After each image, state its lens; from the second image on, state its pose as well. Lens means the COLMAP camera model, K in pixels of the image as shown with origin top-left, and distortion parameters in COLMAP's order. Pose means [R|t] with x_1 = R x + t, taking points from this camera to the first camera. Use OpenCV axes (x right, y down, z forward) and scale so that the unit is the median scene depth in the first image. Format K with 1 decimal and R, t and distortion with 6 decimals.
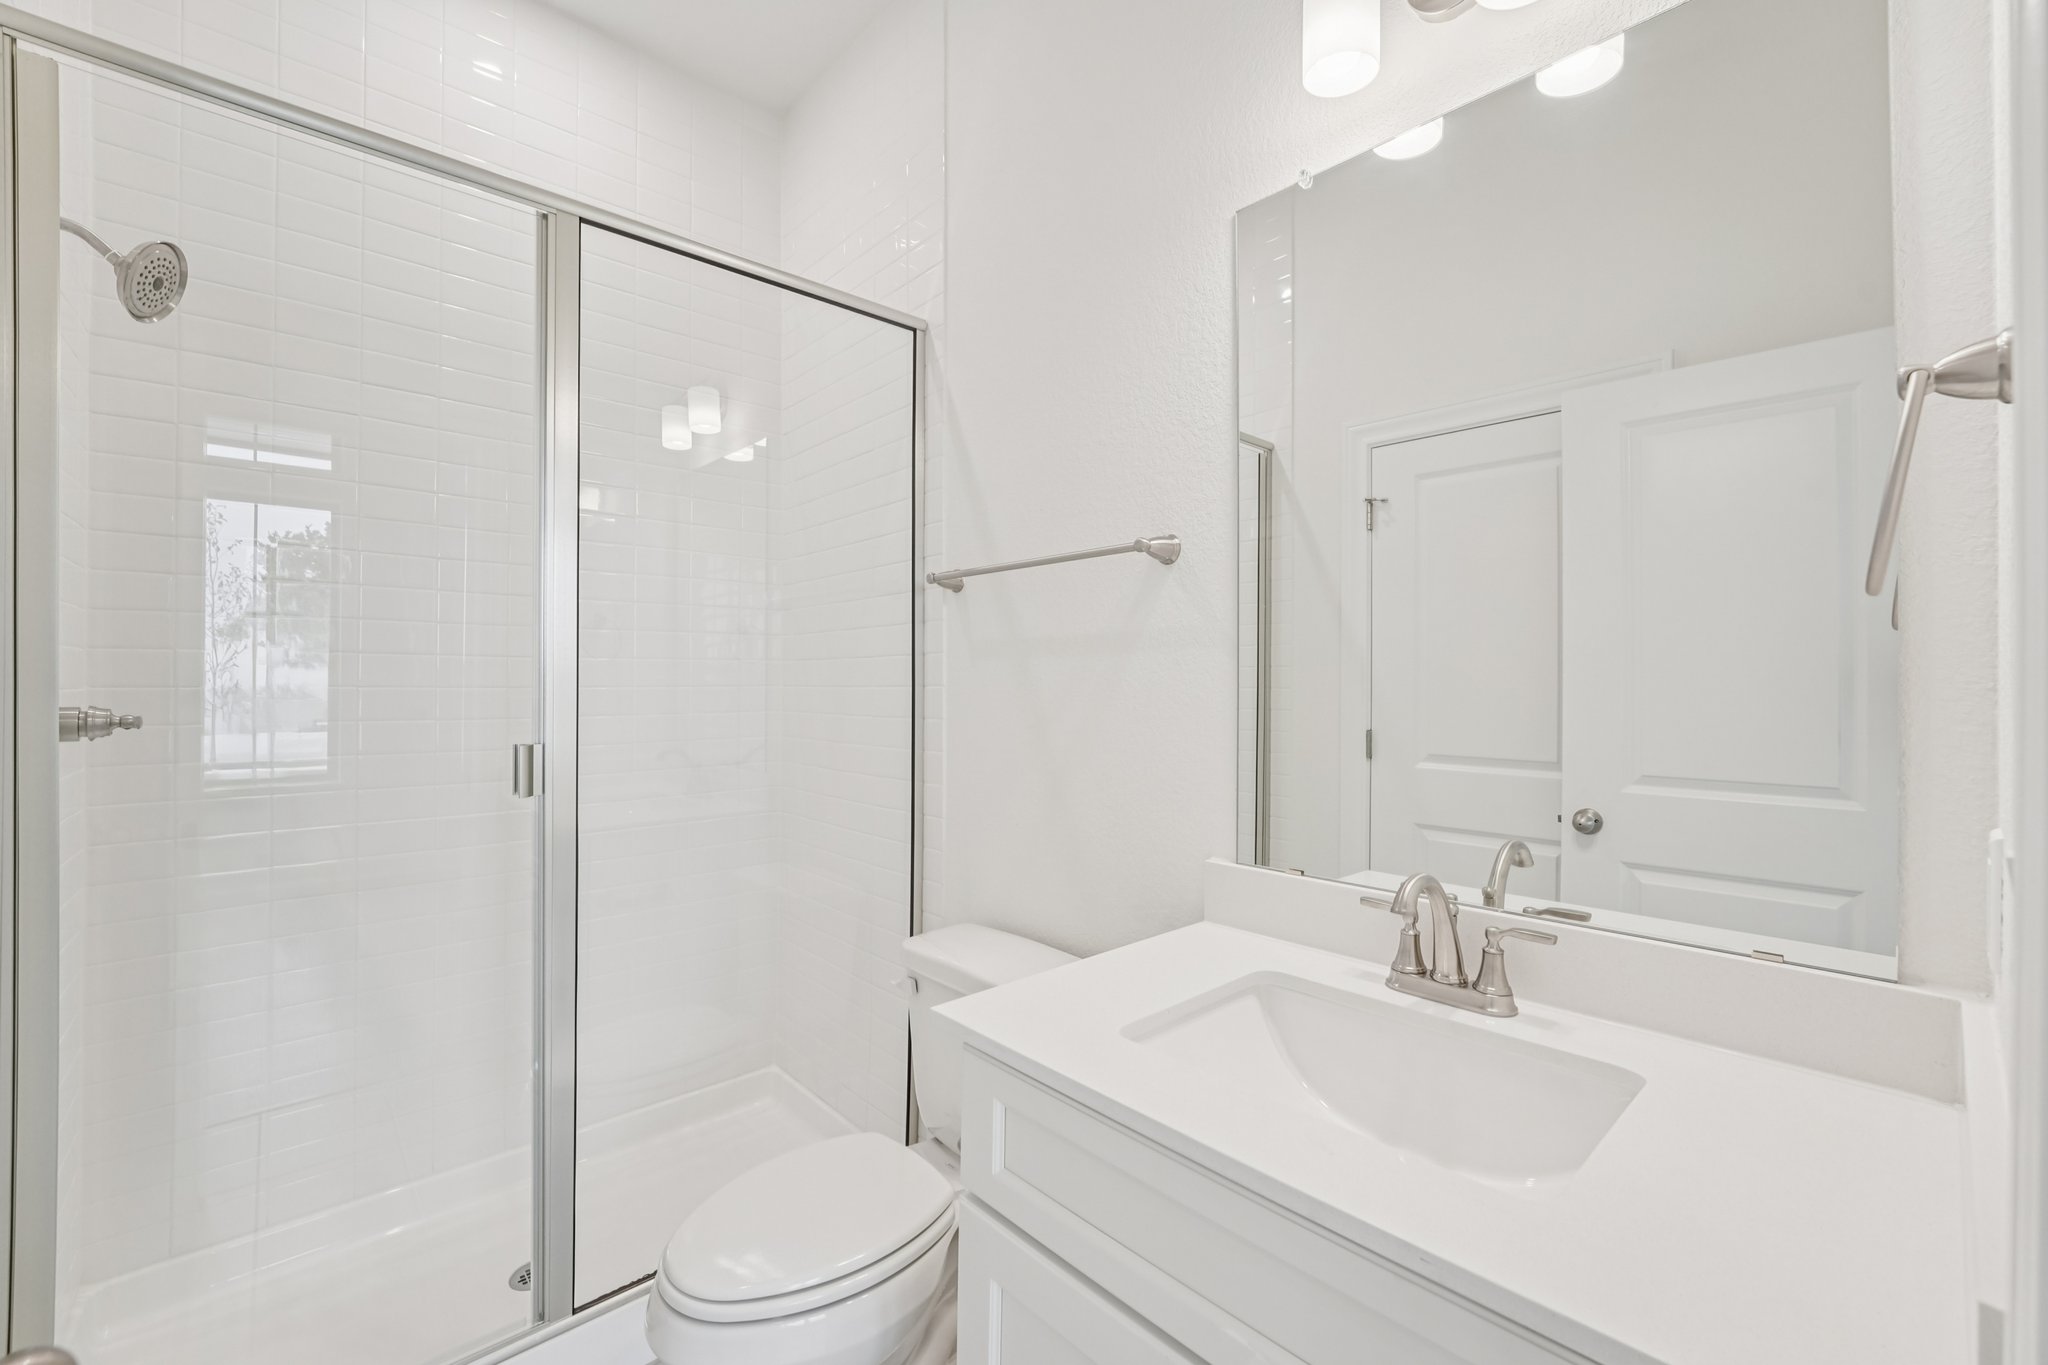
lens RADIAL K [[837.1, 0, 1024.0], [0, 837.1, 682.5], [0, 0, 1]] dist [-0.011585, 0.000079]
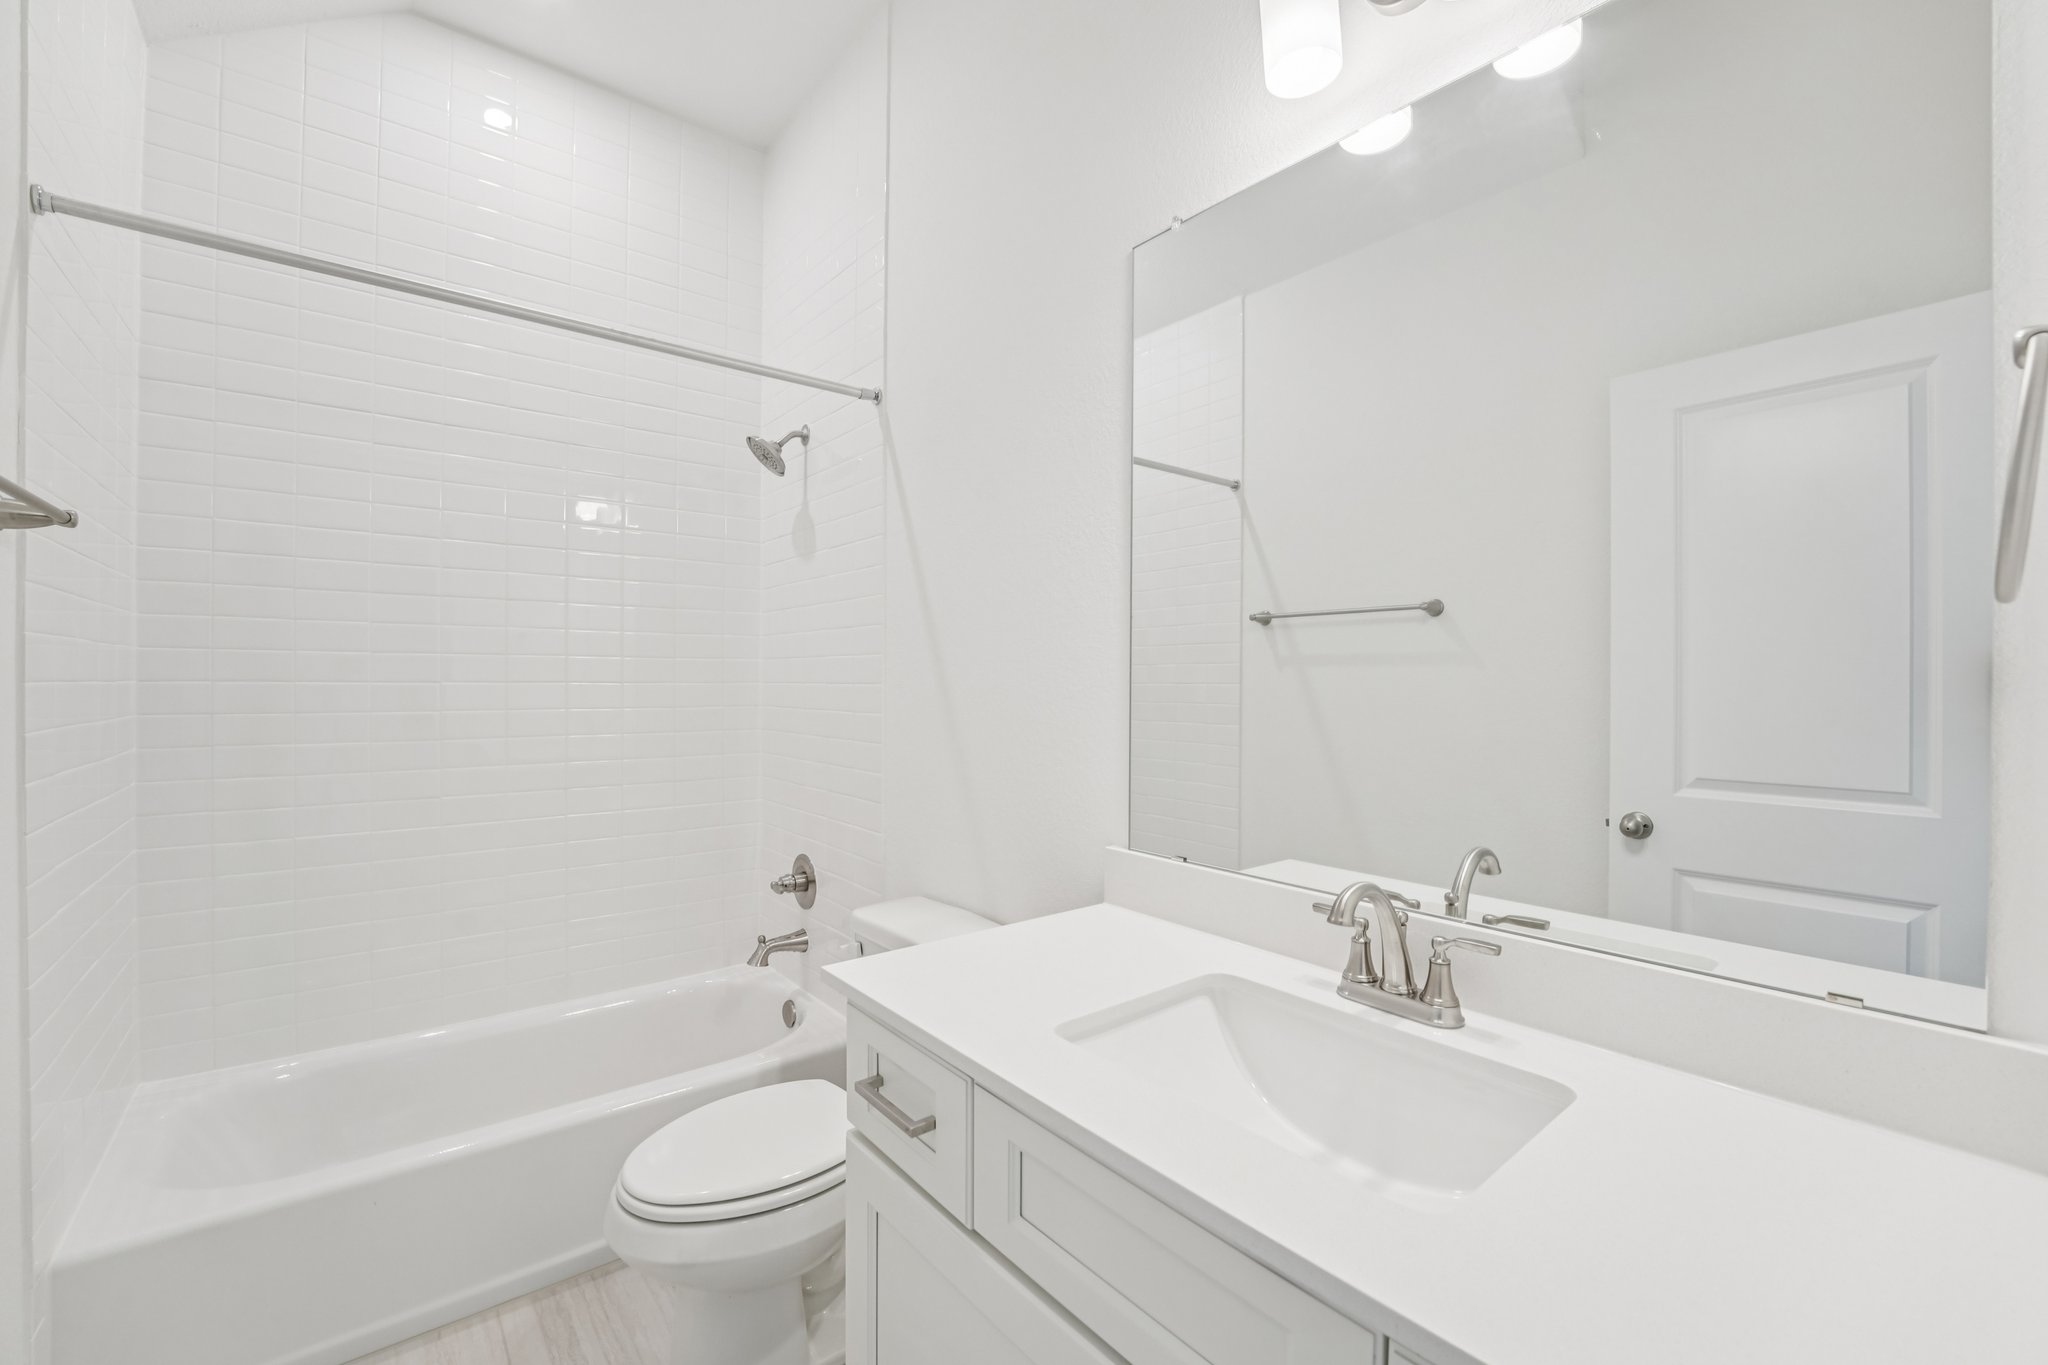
lens RADIAL K [[837.1, 0, 1024.0], [0, 837.1, 682.5], [0, 0, 1]] dist [-0.011585, 0.000079]
pose [[0.996287, -0.004891, -0.085952, 0.151984], [0.005317, 0.999975, 0.004725, -0.013501], [0.085927, -0.005164, 0.996288, -0.020560]]
